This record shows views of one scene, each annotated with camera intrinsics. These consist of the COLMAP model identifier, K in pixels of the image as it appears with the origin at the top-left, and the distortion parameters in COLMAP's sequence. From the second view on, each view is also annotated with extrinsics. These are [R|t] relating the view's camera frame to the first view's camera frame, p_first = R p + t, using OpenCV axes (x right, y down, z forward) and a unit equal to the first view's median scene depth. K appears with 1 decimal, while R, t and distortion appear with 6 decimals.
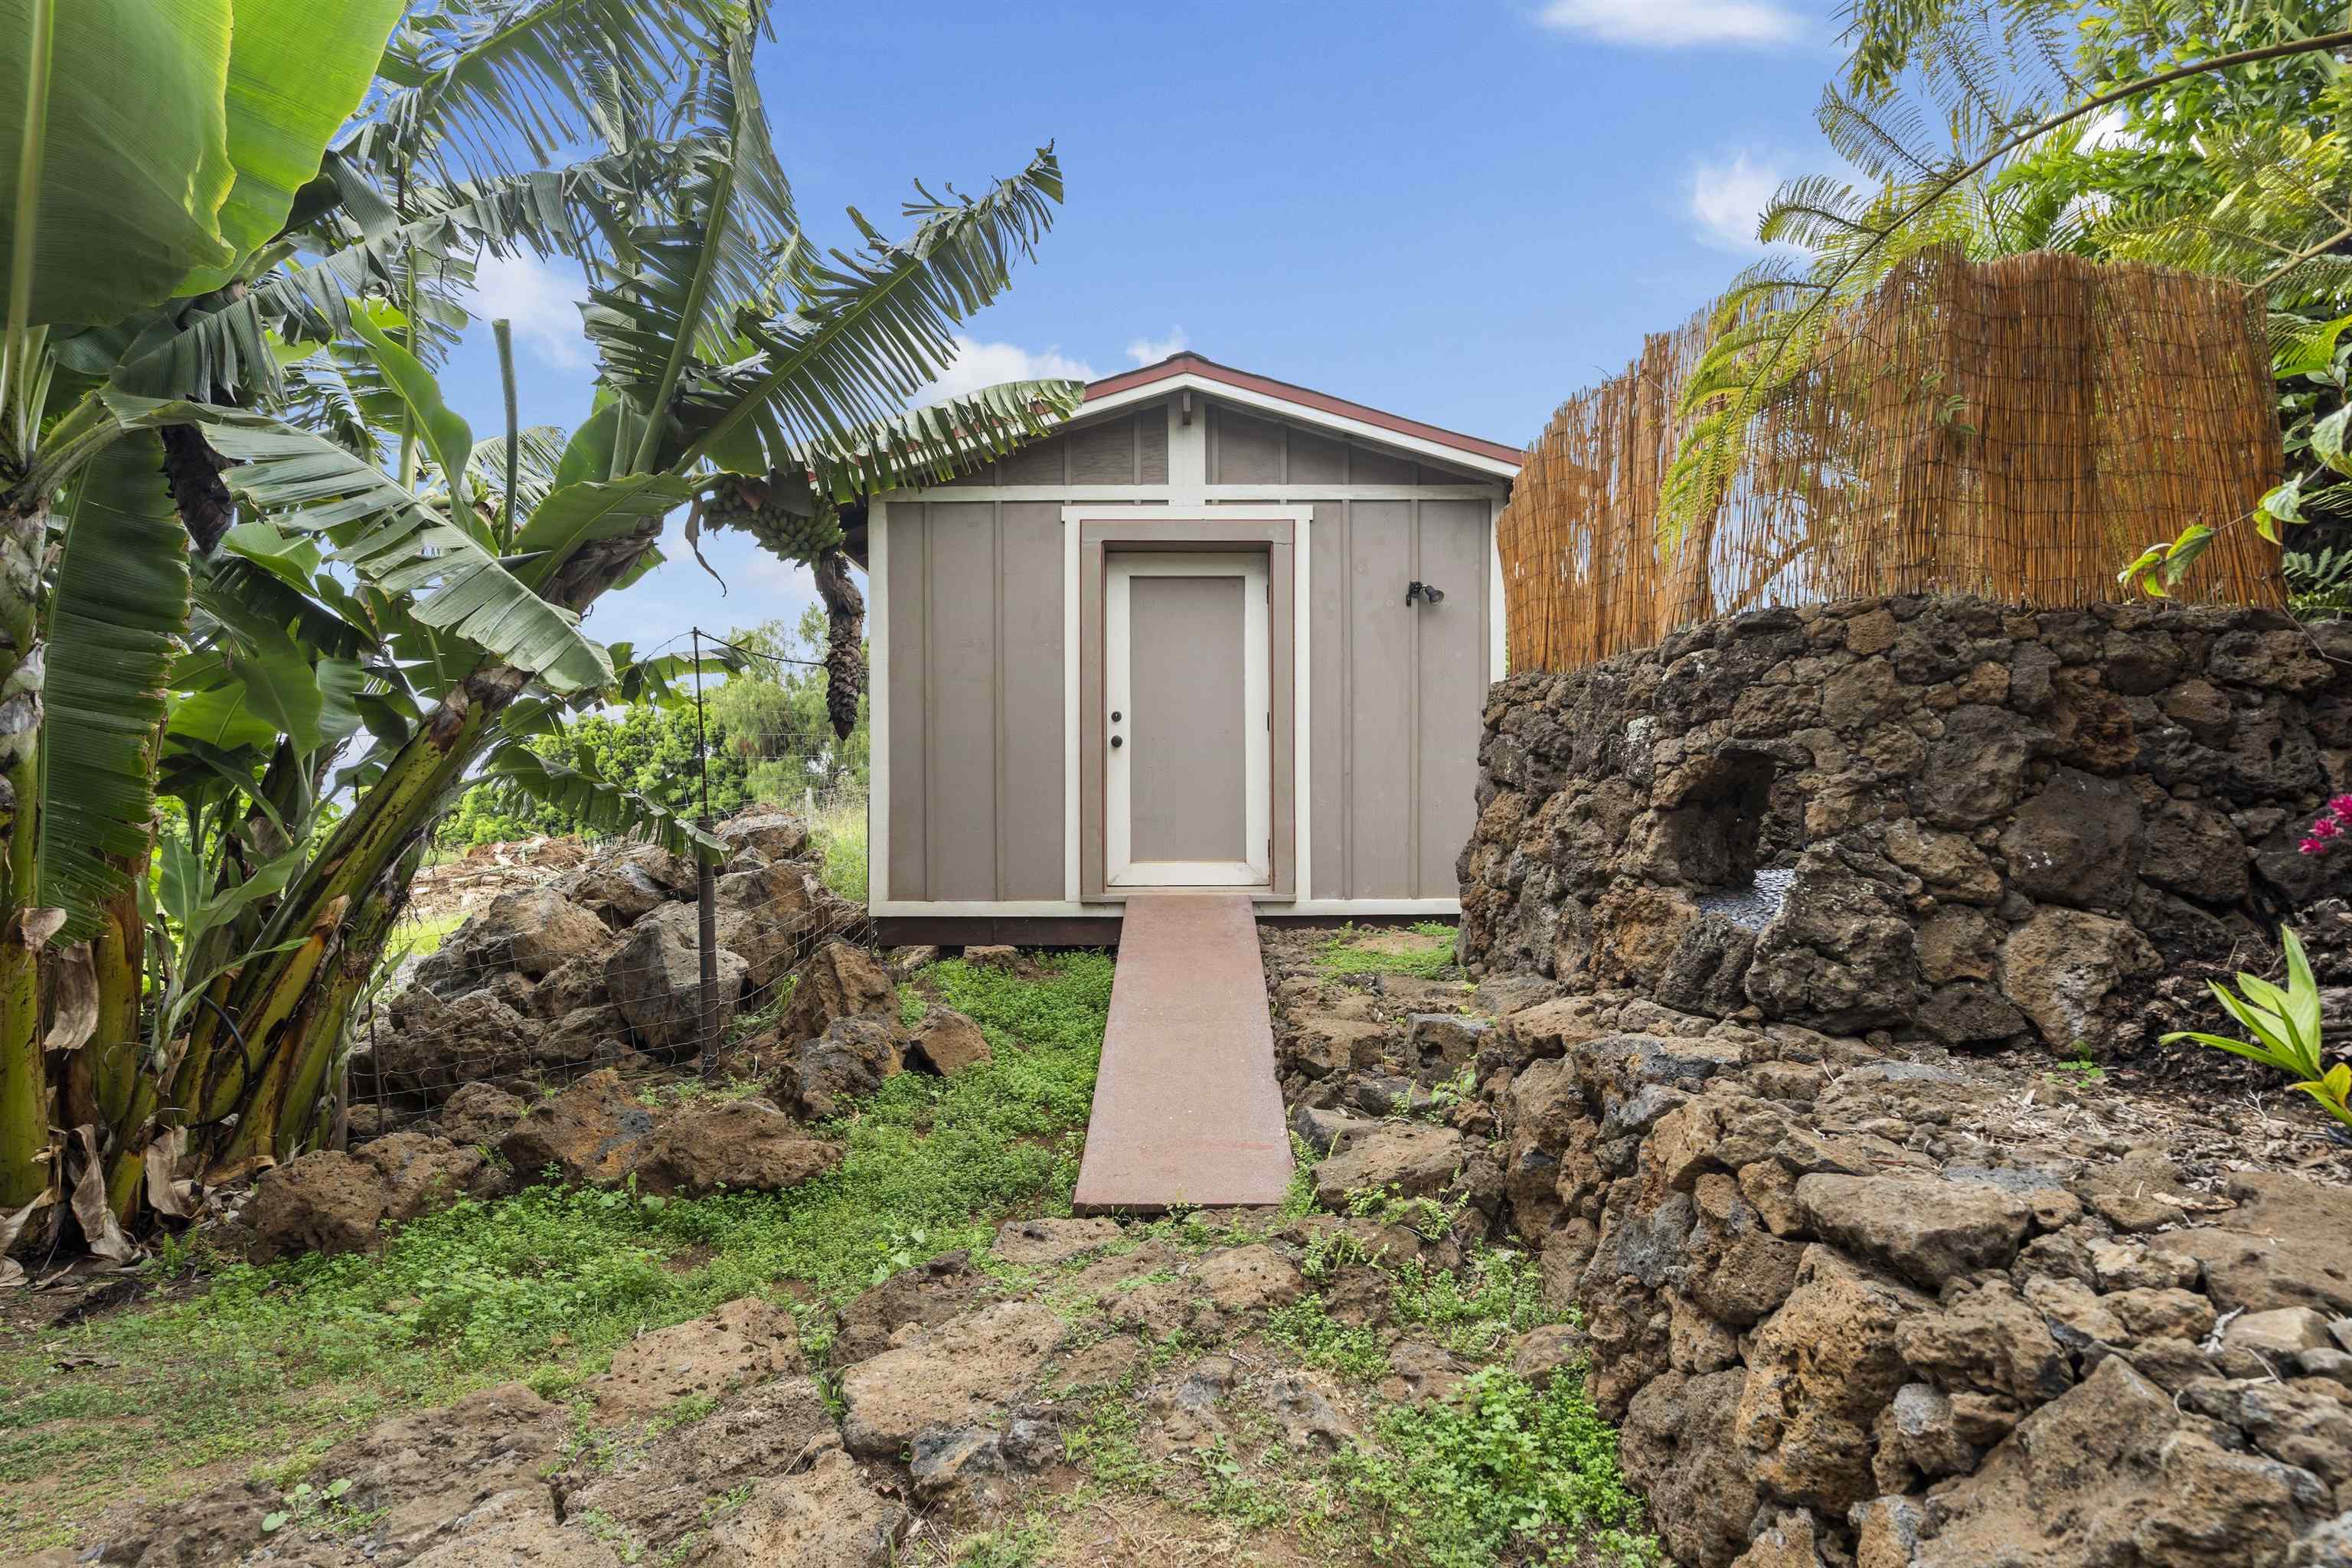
lens RADIAL K [[1116.8, 0, 1175.7], [0, 1116.8, 787.5], [0, 0, 1]] dist [0.006370, 0.000319]
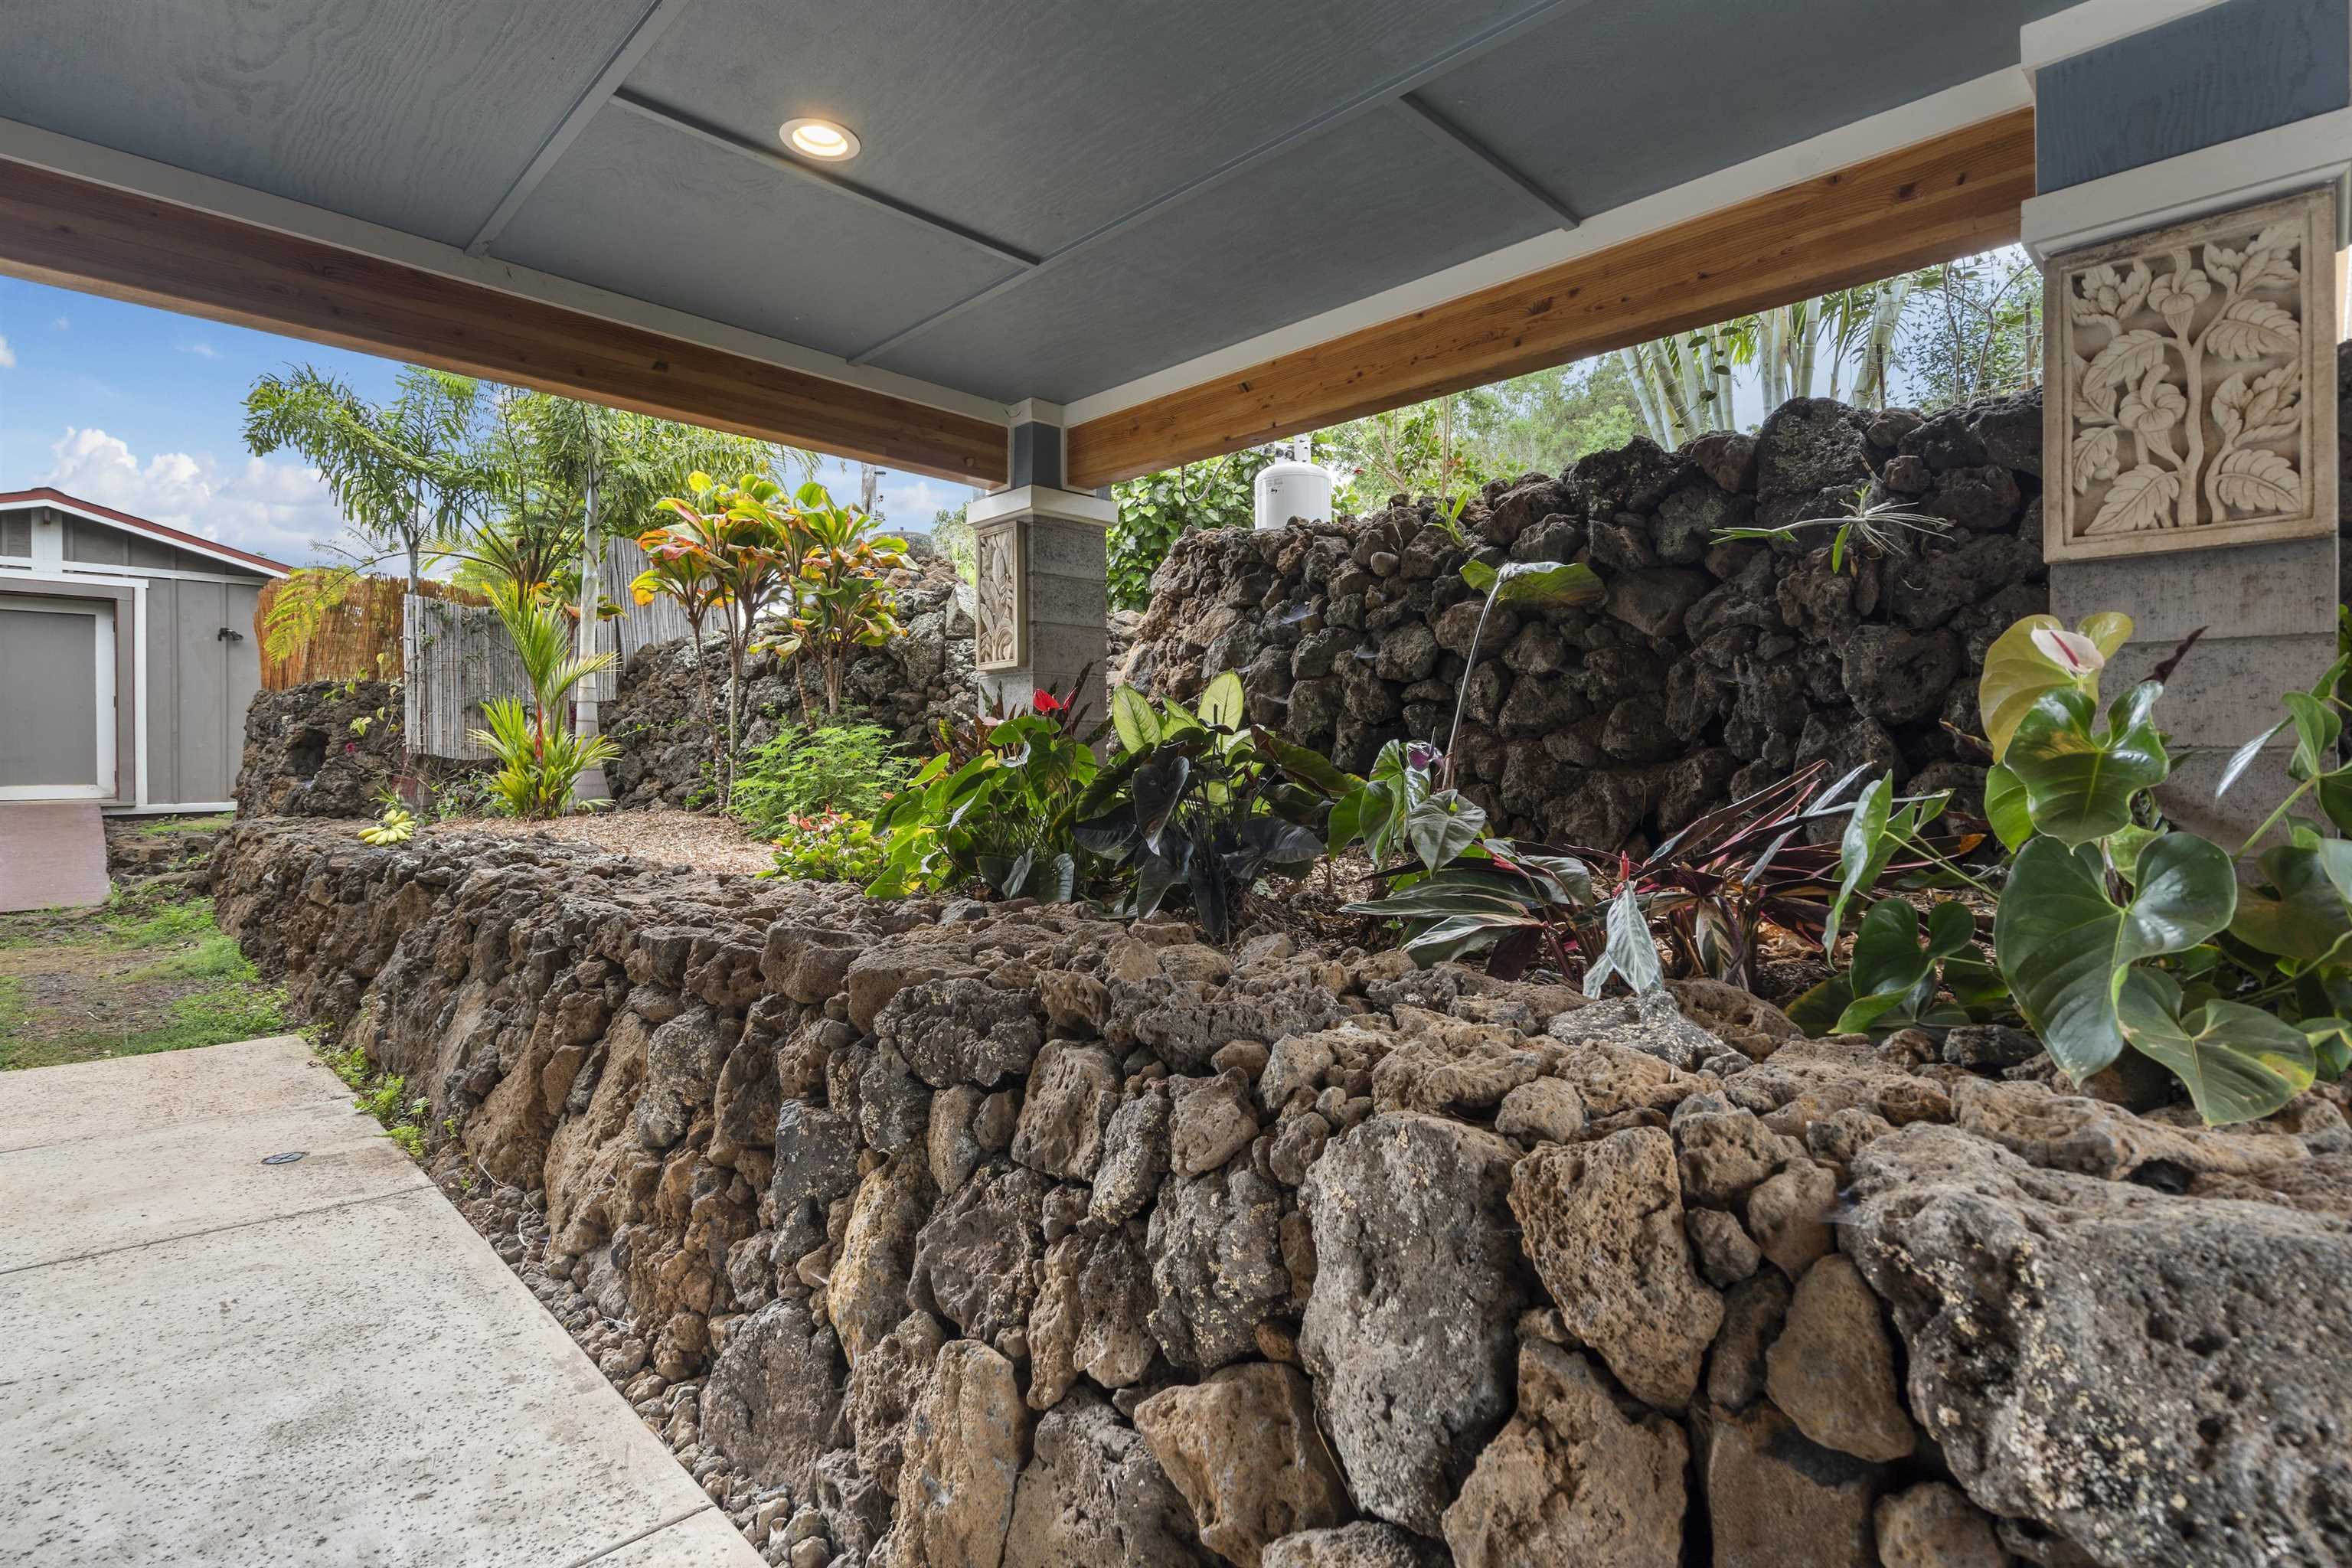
lens RADIAL K [[1116.8, 0, 1151.1], [0, 1116.8, 769.1], [0, 0, 1]] dist [0.006370, 0.000319]
pose [[0.702831, 0.001295, 0.711356, -0.025313], [-0.011961, 0.999878, 0.009998, 0.008989], [-0.711256, -0.015535, 0.702761, -1.392245]]
